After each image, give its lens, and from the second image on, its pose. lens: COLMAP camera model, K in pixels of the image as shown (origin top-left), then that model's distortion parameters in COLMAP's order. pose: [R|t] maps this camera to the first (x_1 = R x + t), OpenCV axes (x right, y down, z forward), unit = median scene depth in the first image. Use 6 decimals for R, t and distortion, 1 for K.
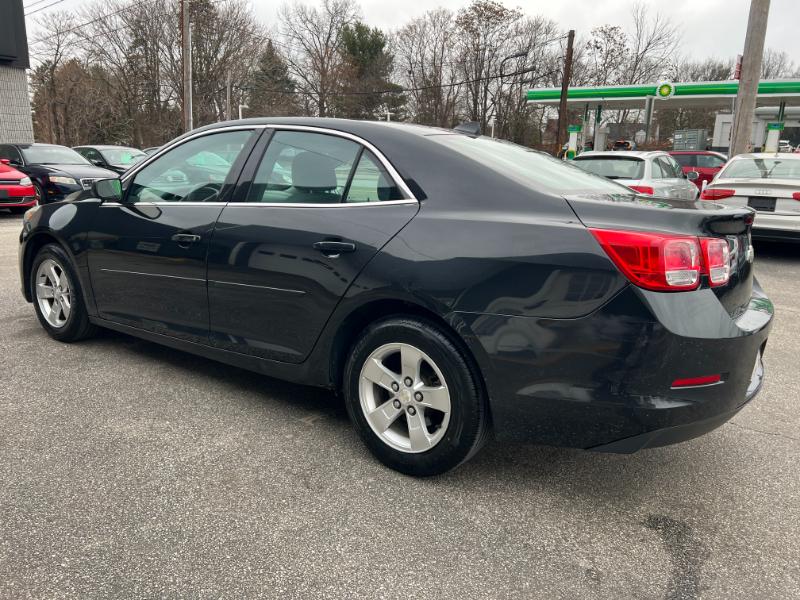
lens RADIAL K [[612.2, 0, 404.6], [0, 612.2, 289.7], [0, 0, 1]] dist [0.055736, -0.062475]
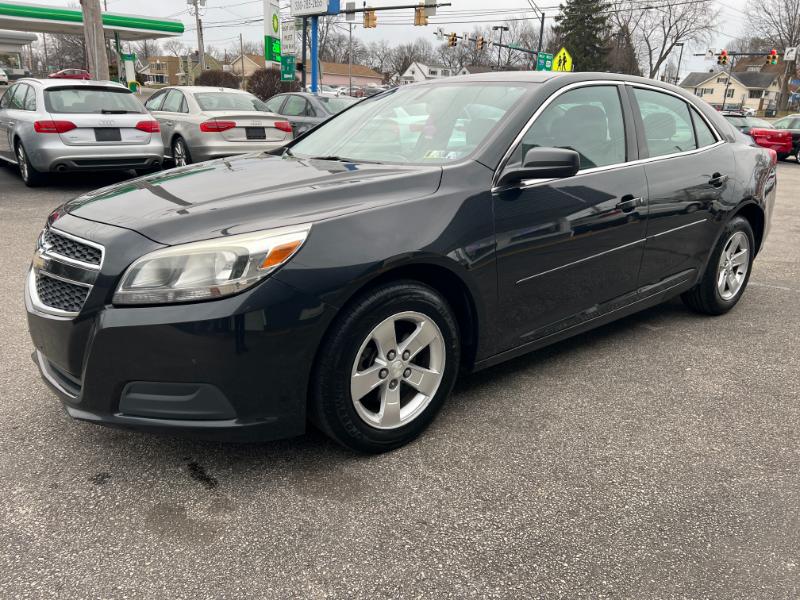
lens RADIAL K [[613.2, 0, 407.0], [0, 613.2, 289.0], [0, 0, 1]] dist [0.051831, -0.055234]
pose [[0.242033, -0.294129, 0.924612, -0.120542], [0.180872, 0.949919, 0.254833, -0.023237], [-0.953260, 0.105558, 0.283112, 0.094842]]
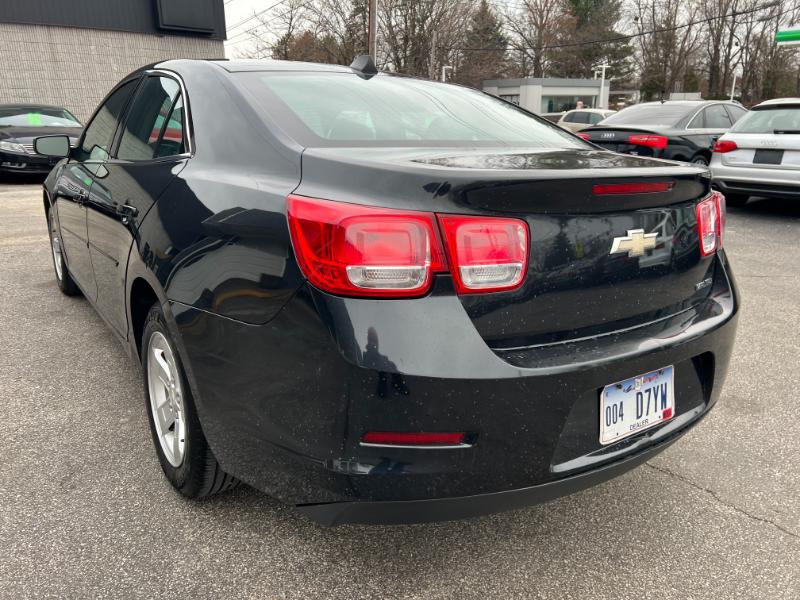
lens RADIAL K [[613.2, 0, 407.0], [0, 613.2, 289.0], [0, 0, 1]] dist [0.051831, -0.055234]
pose [[0.939083, 0.072140, -0.336033, 0.040005], [-0.052694, 0.996384, 0.066646, -0.002956], [0.339626, -0.044879, 0.939489, 0.023735]]
